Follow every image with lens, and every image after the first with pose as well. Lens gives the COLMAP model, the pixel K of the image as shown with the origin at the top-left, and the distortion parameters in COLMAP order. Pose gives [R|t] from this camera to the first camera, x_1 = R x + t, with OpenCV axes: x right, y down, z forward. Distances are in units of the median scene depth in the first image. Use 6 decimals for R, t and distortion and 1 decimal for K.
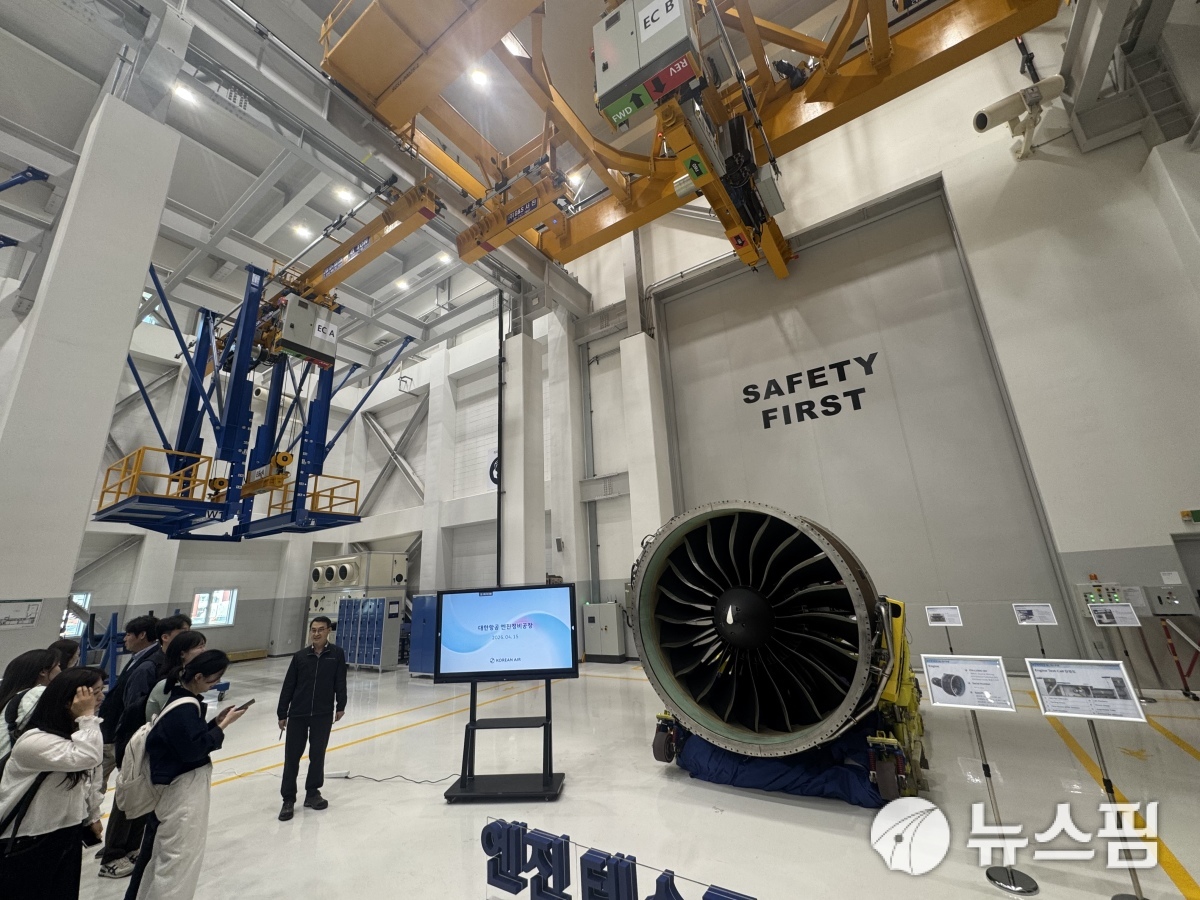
lens RADIAL K [[479.9, 0, 599.6], [0, 479.9, 448.8], [0, 0, 1]] dist [-0.001402, -0.000140]
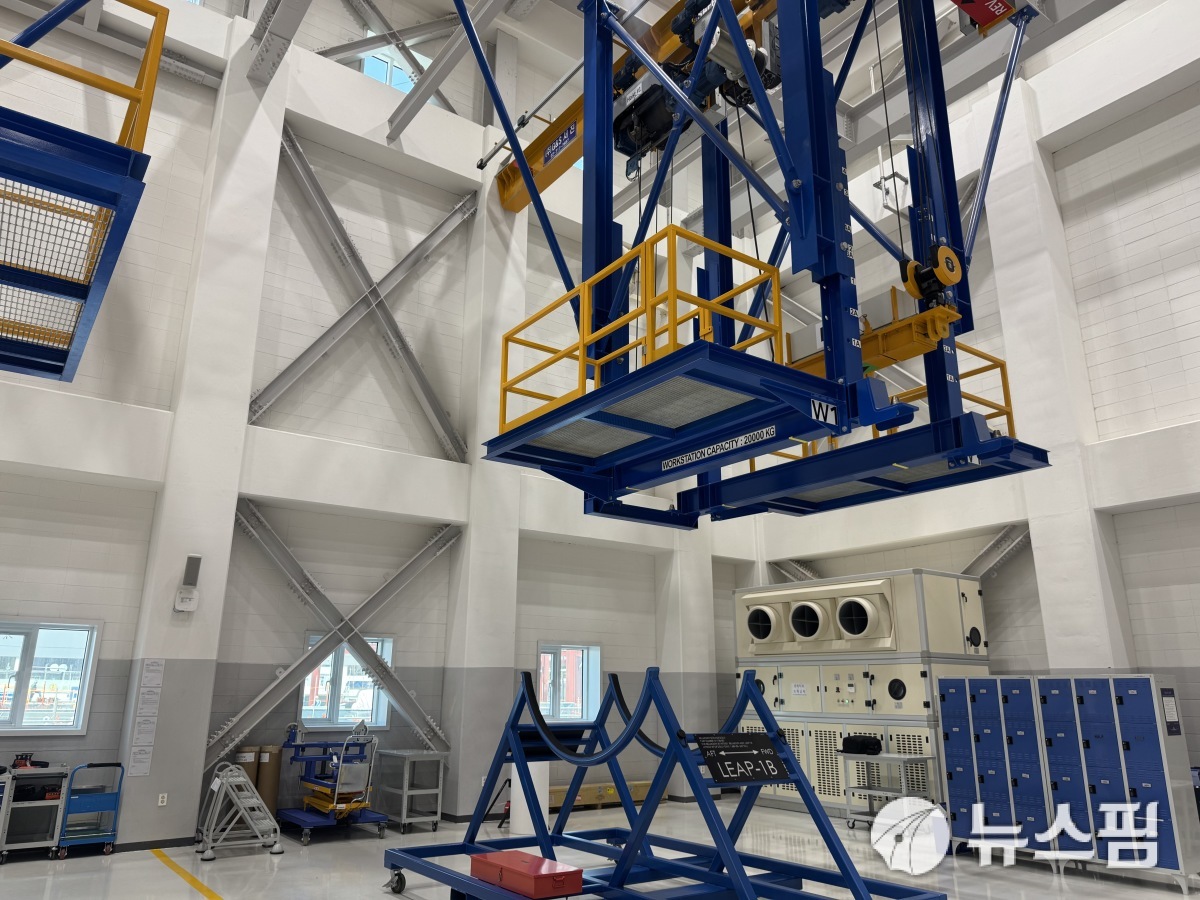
lens RADIAL K [[859.8, 0, 595.3], [0, 859.8, 458.0], [0, 0, 1]] dist [0.003884, -0.009187]
pose [[0.932647, -0.036247, -0.358964, -1.816545], [0.043979, 0.998943, 0.013396, 0.379068], [0.358098, -0.028280, 0.933255, 0.837753]]
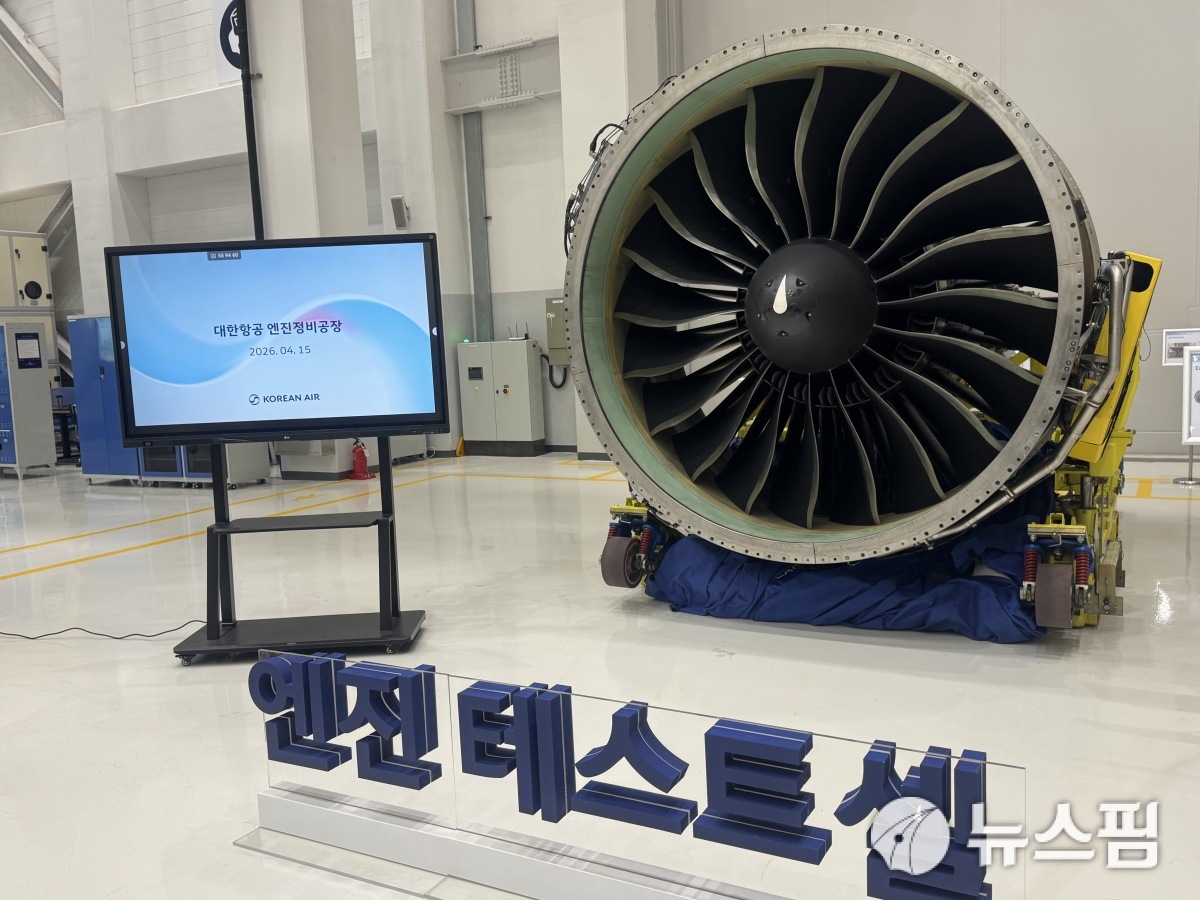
lens RADIAL K [[1028.2, 0, 593.7], [0, 1028.2, 449.5], [0, 0, 1]] dist [0.089898, -0.123549]
pose [[0.995054, -0.003299, 0.099283, -0.002802], [-0.034478, 0.925852, 0.376311, 0.105499], [-0.093162, -0.377873, 0.921158, 0.052767]]
